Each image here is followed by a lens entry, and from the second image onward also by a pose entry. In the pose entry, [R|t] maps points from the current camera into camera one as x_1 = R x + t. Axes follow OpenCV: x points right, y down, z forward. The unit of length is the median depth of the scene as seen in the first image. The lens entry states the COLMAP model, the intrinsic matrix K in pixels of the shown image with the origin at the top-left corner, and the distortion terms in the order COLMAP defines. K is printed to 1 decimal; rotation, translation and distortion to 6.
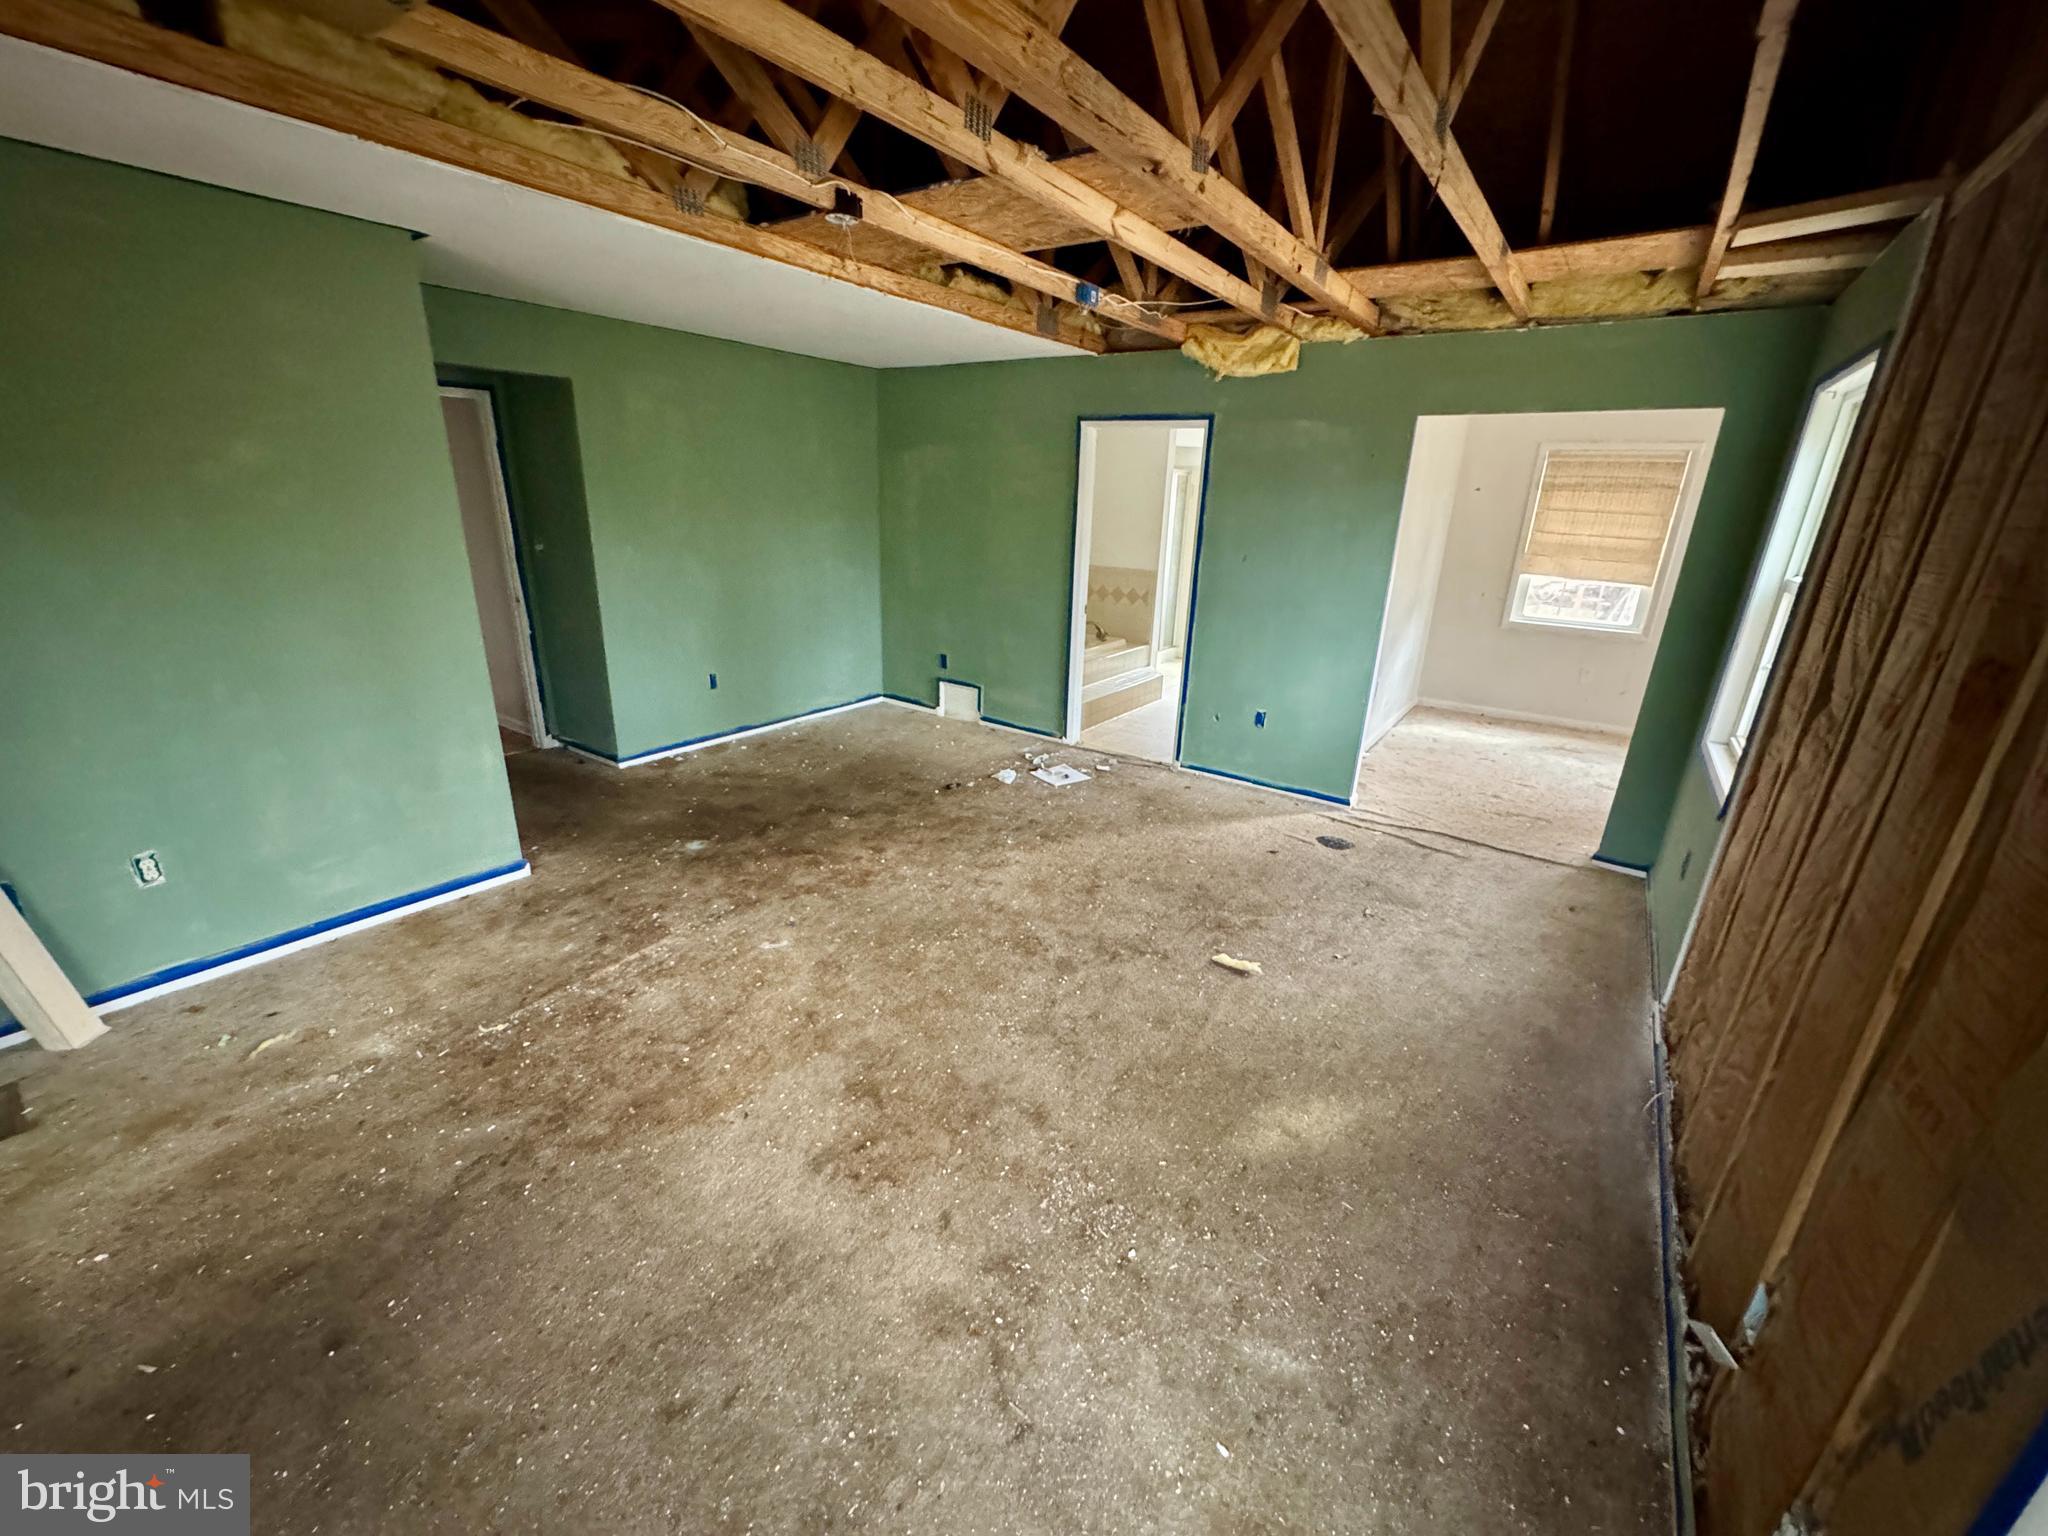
lens RADIAL K [[817.4, 0, 1022.6], [0, 817.4, 766.1], [0, 0, 1]] dist [-0.002824, -0.000368]
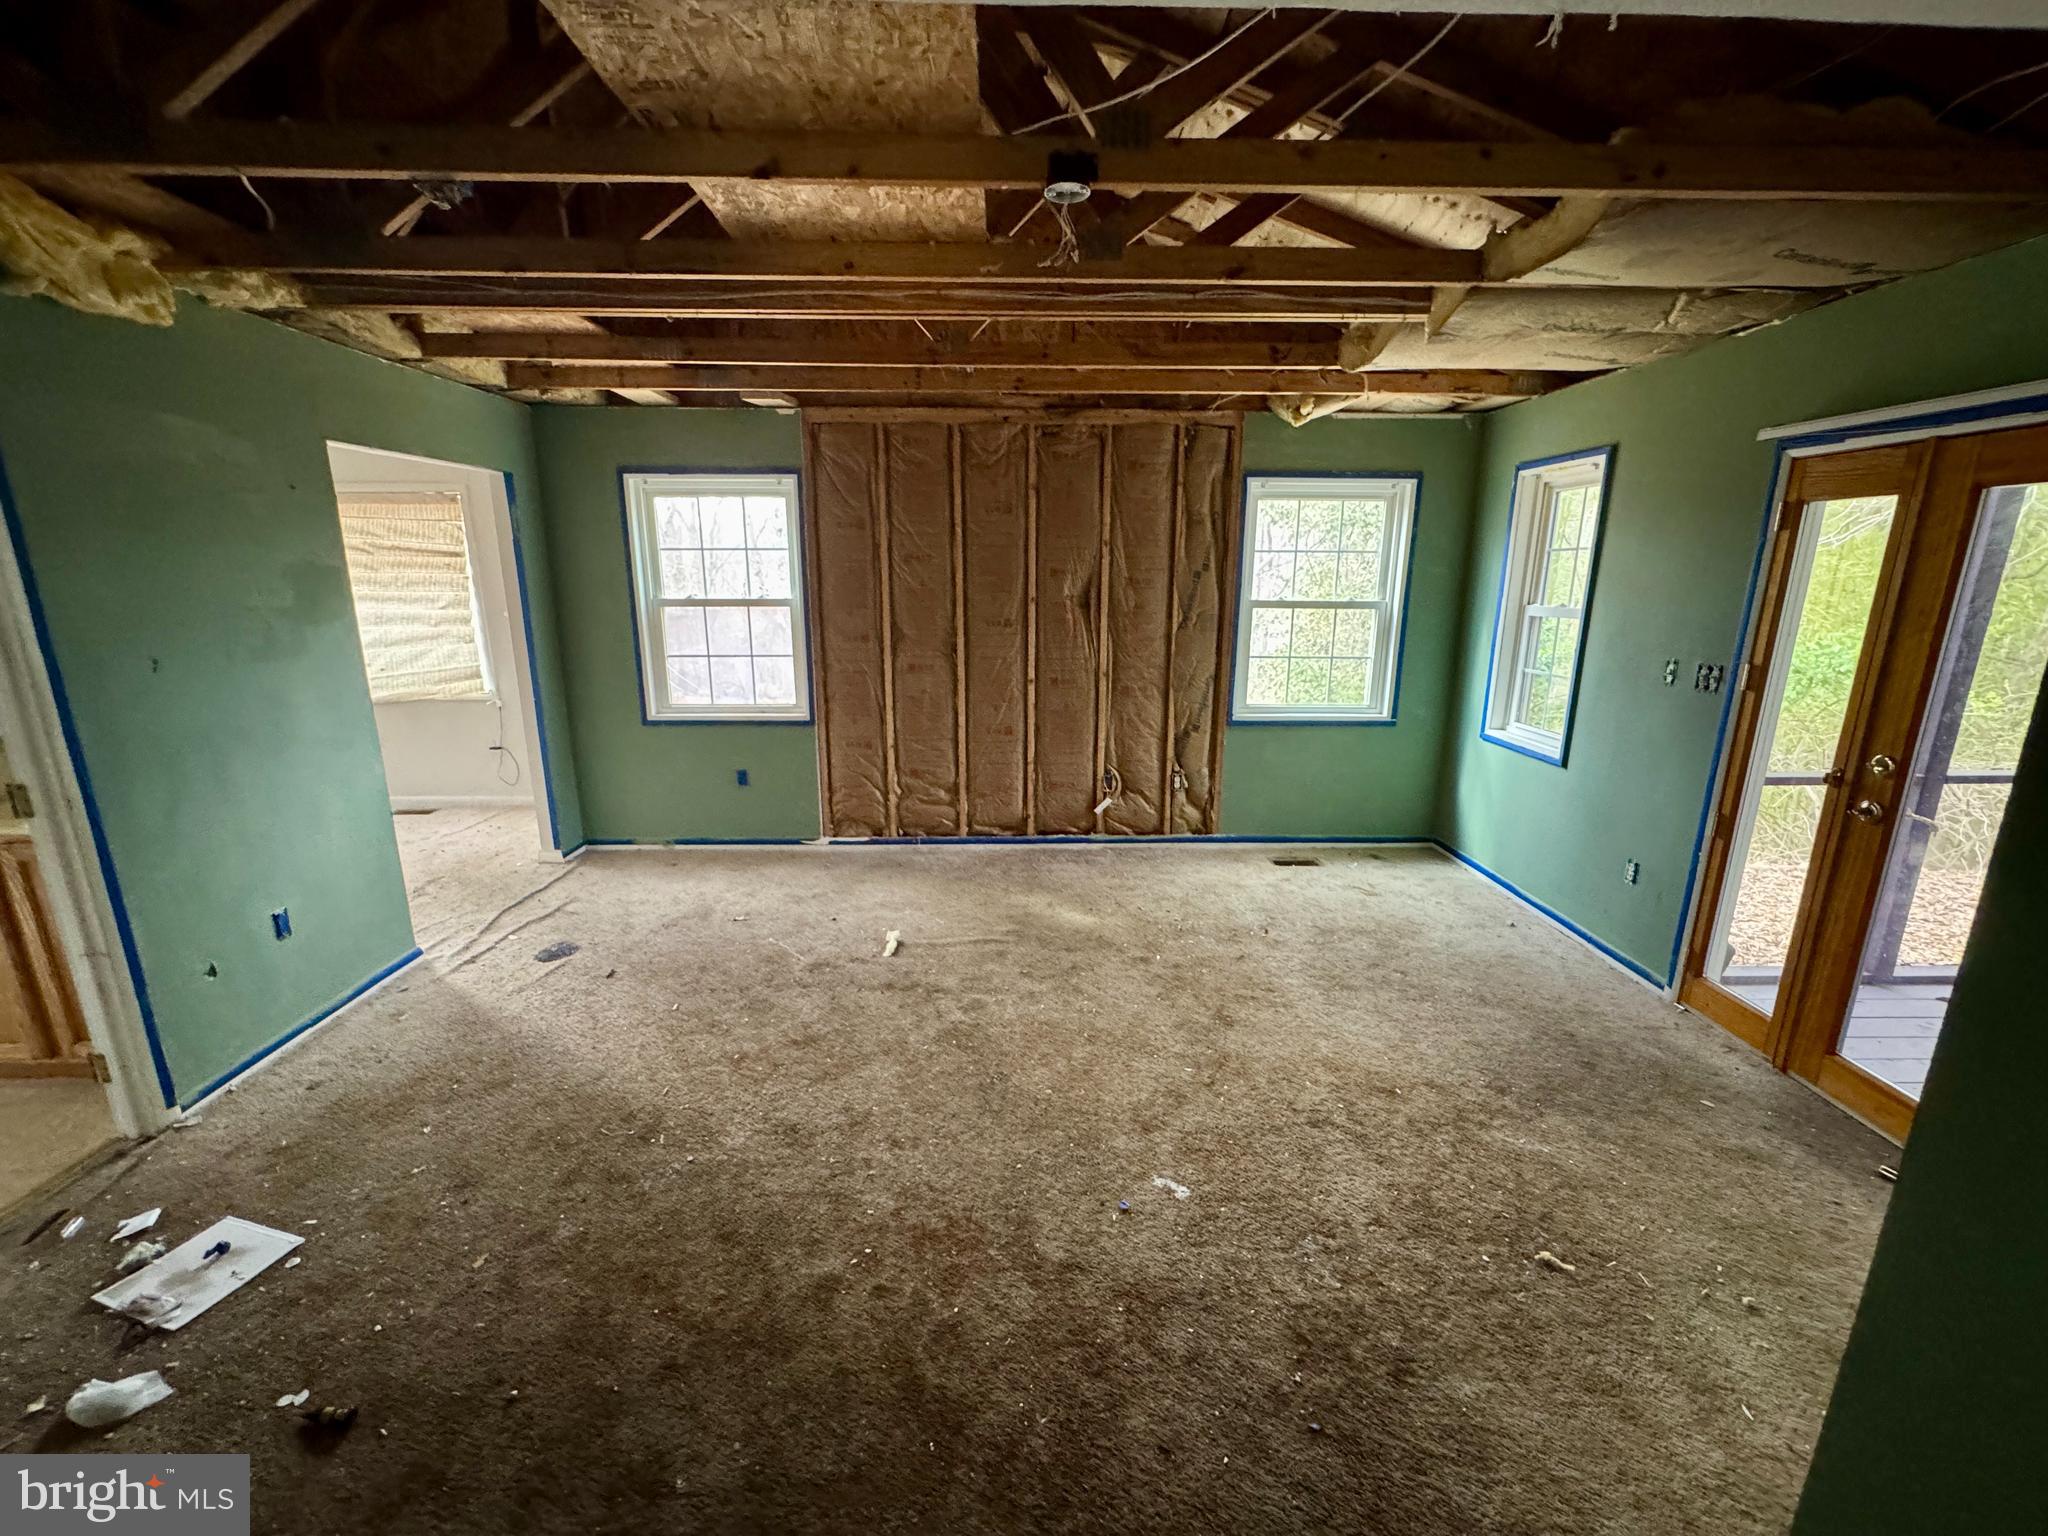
lens RADIAL K [[817.4, 0, 1022.6], [0, 817.4, 766.1], [0, 0, 1]] dist [-0.002824, -0.000368]
pose [[-0.591631, -0.223501, 0.774610, -0.569602], [0.237880, 0.869635, 0.432607, -0.359515], [-0.770316, 0.440208, -0.461336, 1.037775]]
